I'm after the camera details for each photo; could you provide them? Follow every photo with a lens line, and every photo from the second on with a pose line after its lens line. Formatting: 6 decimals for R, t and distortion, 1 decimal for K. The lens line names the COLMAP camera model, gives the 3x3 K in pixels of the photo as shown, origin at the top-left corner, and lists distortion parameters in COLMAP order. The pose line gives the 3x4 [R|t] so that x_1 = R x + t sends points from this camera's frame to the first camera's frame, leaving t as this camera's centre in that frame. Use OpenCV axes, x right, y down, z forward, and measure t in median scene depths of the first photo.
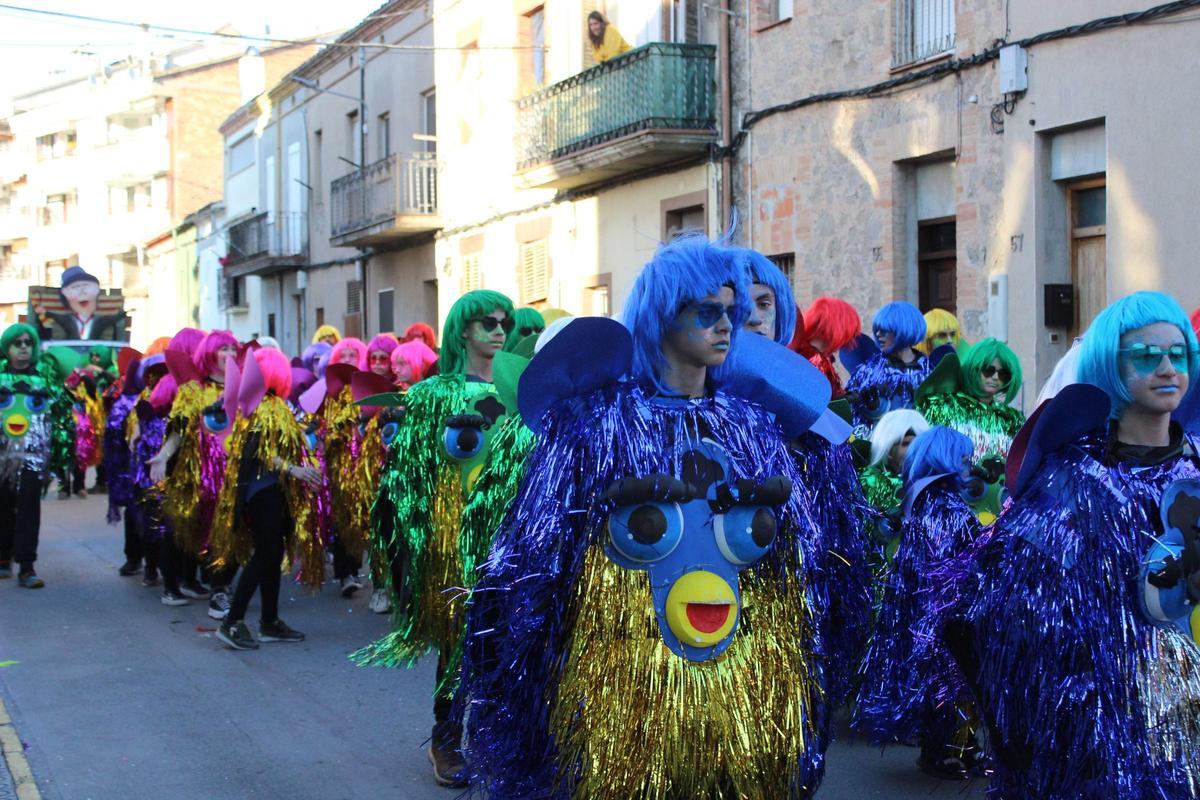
lens RADIAL K [[1763.4, 0, 600.0], [0, 1763.4, 400.0], [0, 0, 1]] dist [-0.036164, 0.037083]
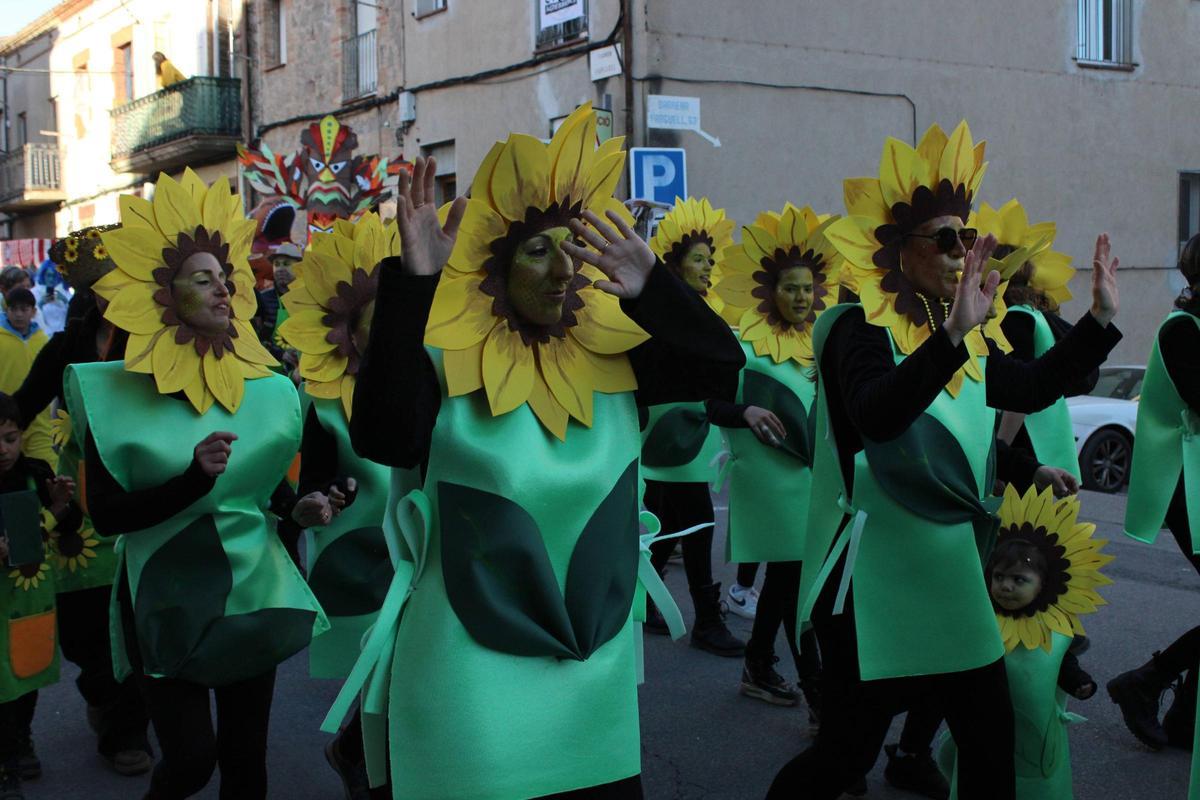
lens RADIAL K [[1345.2, 0, 600.0], [0, 1345.2, 400.0], [0, 0, 1]] dist [-0.108417, 0.159787]
pose [[0.965592, -0.024991, 0.258860, 0.061276], [0.011242, 0.998453, 0.054458, 0.009995], [-0.259820, -0.049674, 0.964379, -0.166907]]
